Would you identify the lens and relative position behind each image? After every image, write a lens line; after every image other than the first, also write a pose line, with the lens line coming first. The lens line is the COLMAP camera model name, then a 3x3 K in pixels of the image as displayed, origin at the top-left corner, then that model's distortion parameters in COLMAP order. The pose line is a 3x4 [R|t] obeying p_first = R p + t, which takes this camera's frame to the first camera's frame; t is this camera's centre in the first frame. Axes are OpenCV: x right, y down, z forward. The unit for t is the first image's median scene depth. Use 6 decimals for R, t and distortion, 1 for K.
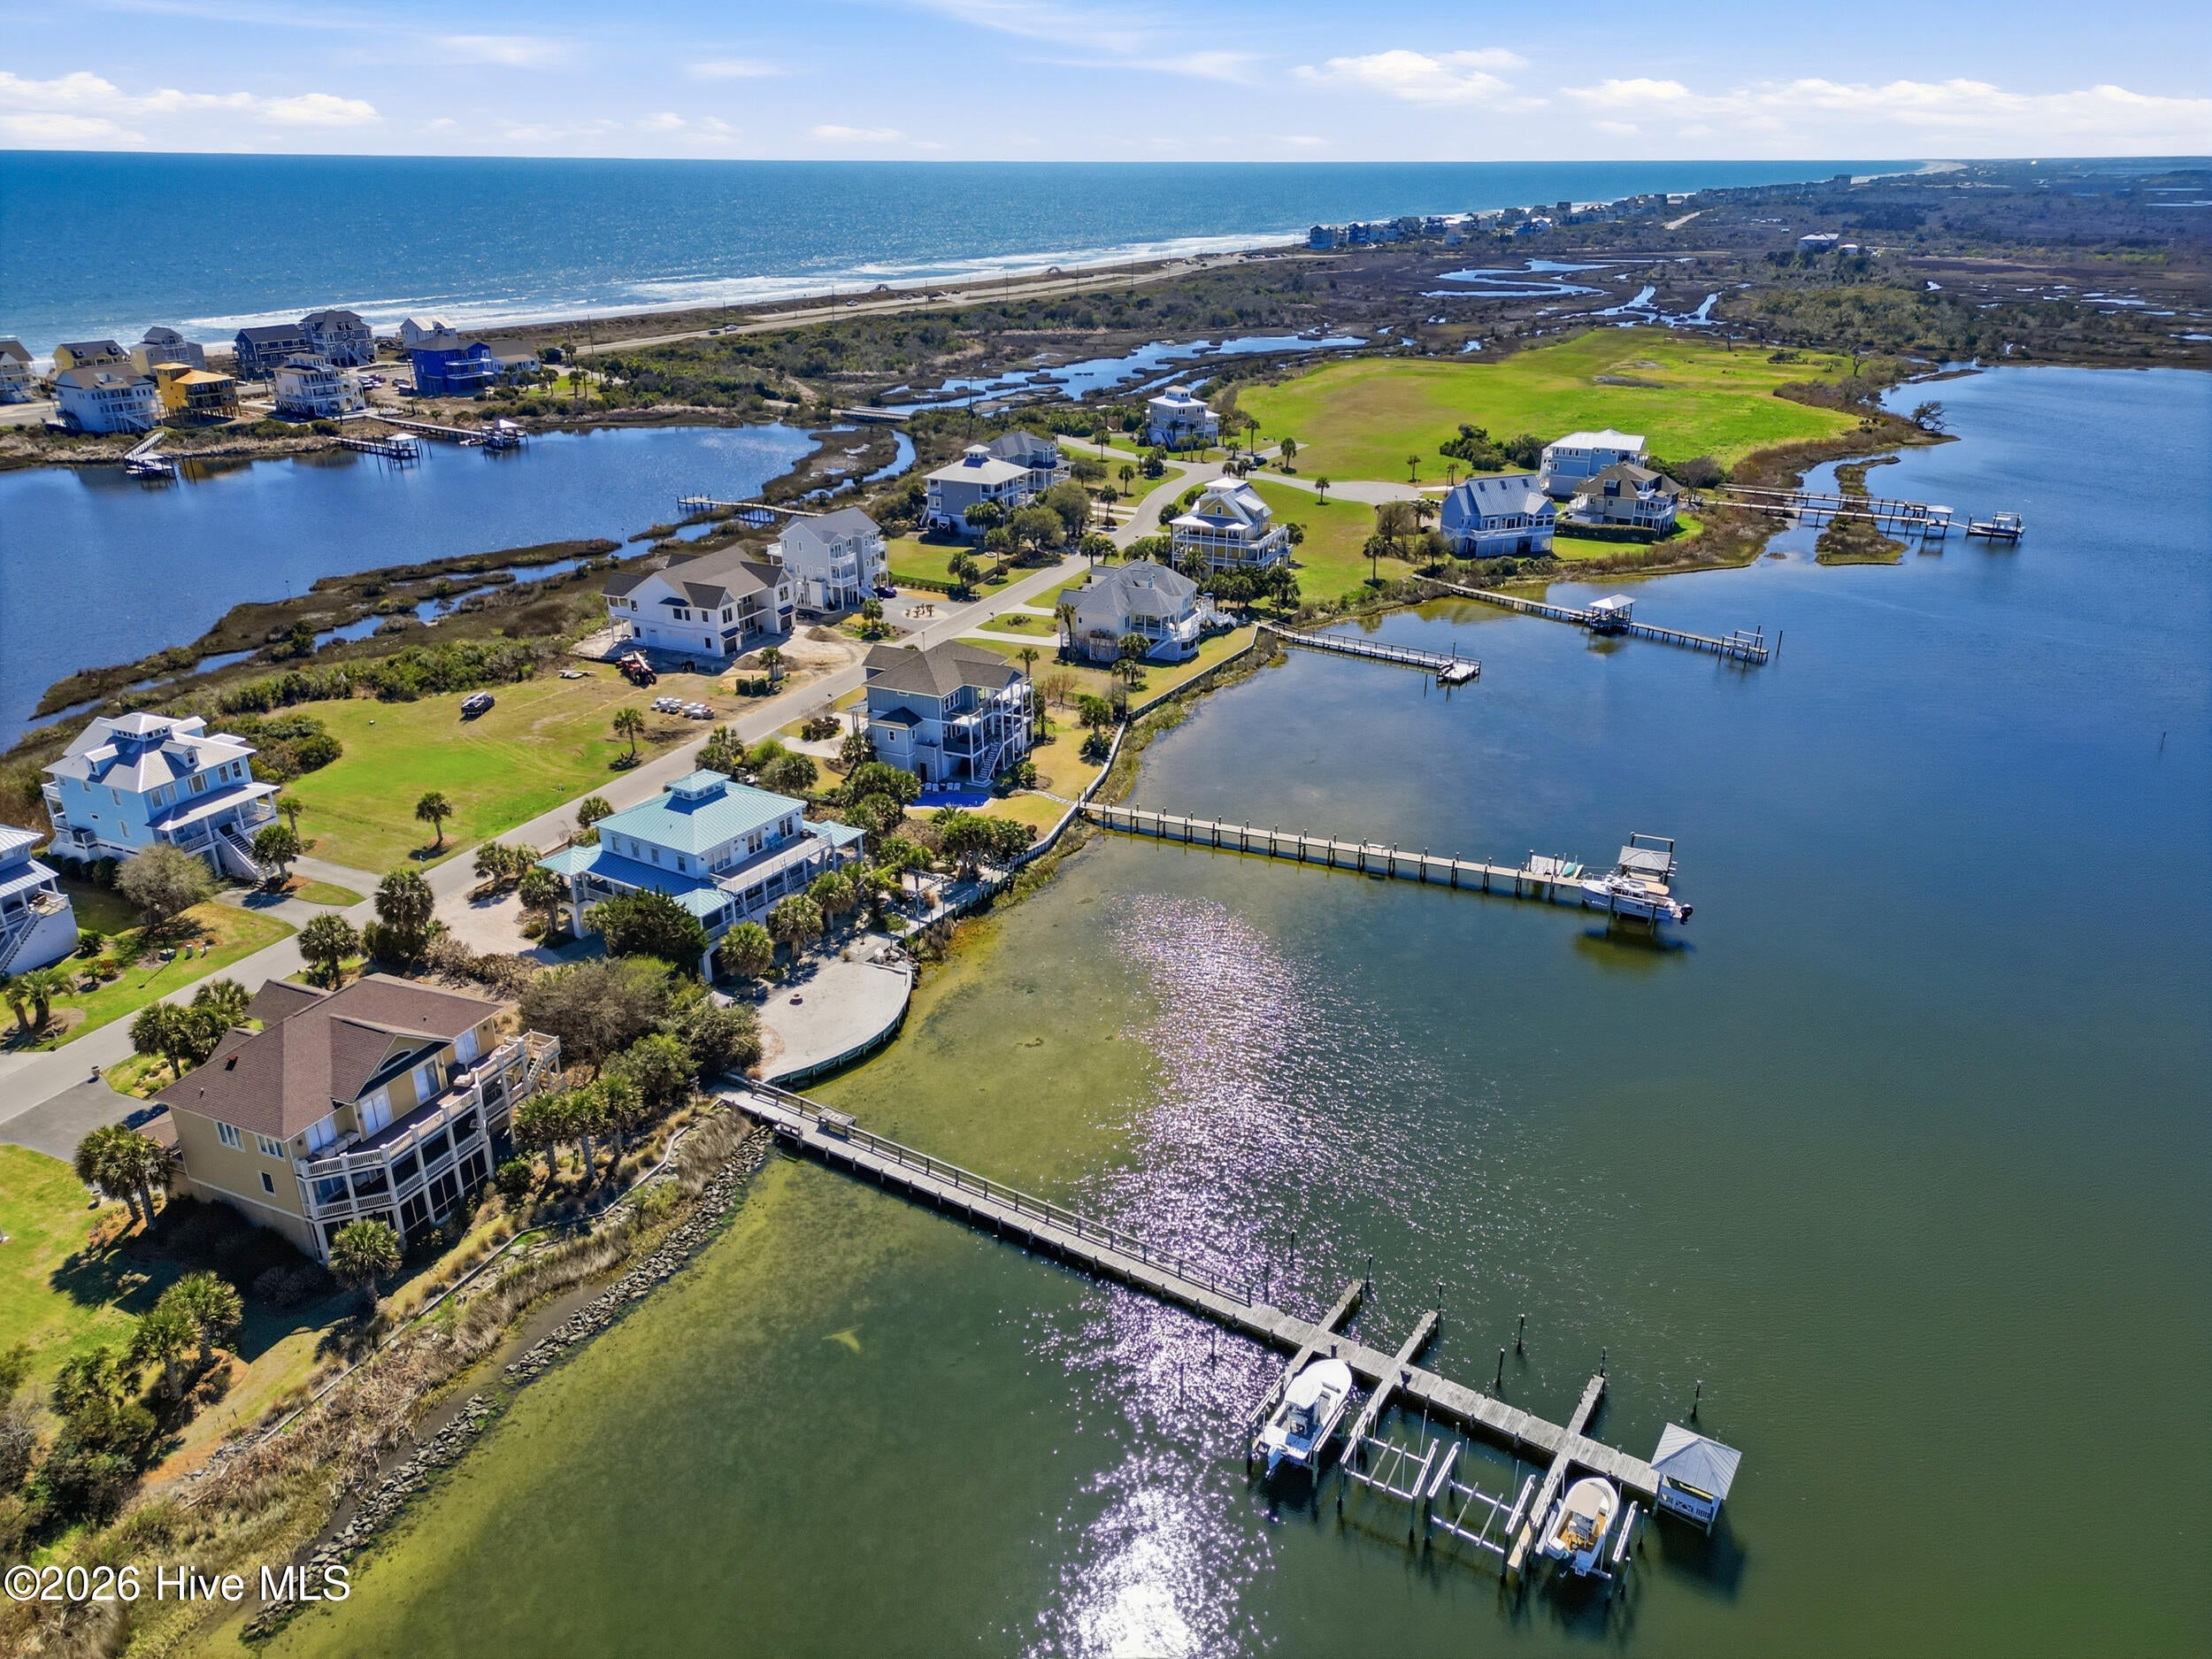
lens RADIAL K [[1536.4, 0, 1113.4], [0, 1536.4, 825.4], [0, 0, 1]] dist [0.082104, -0.085068]
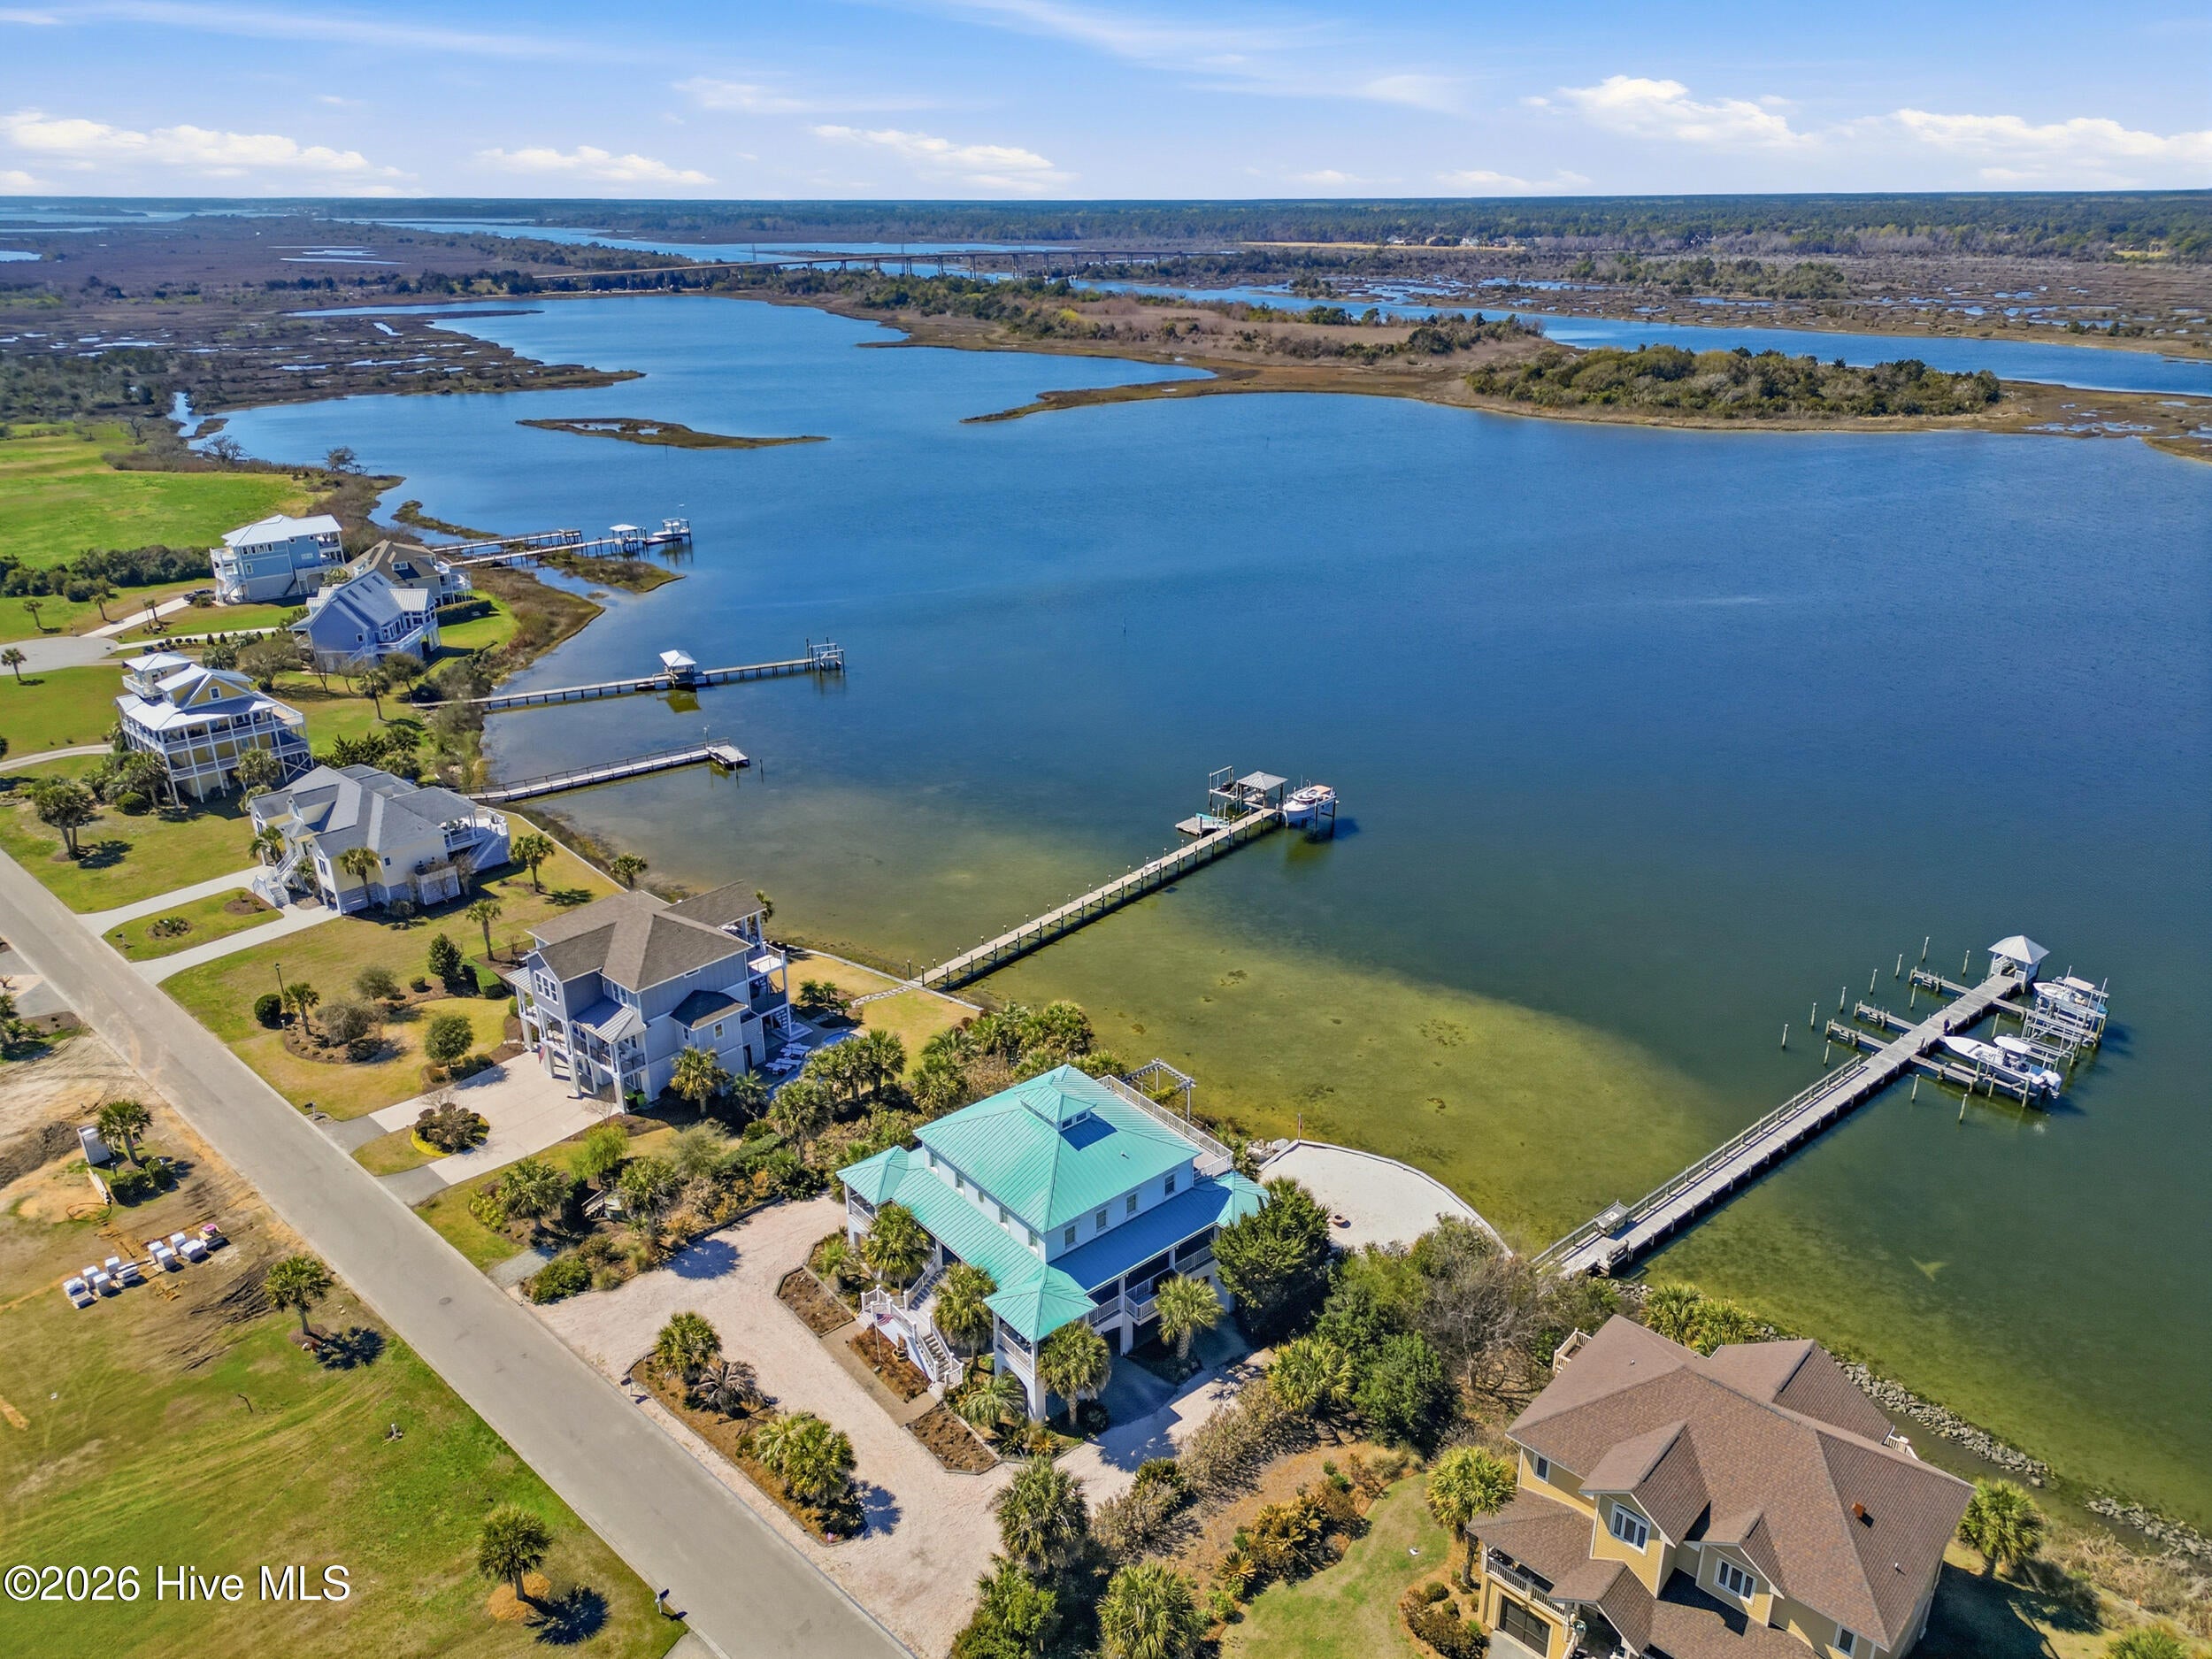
lens RADIAL K [[1536.4, 0, 1113.4], [0, 1536.4, 825.4], [0, 0, 1]] dist [0.082104, -0.085068]
pose [[0.307557, -0.355861, 0.882480, -0.591941], [0.376721, 0.897191, 0.230500, -0.206954], [-0.873779, 0.261557, 0.409998, 0.470419]]
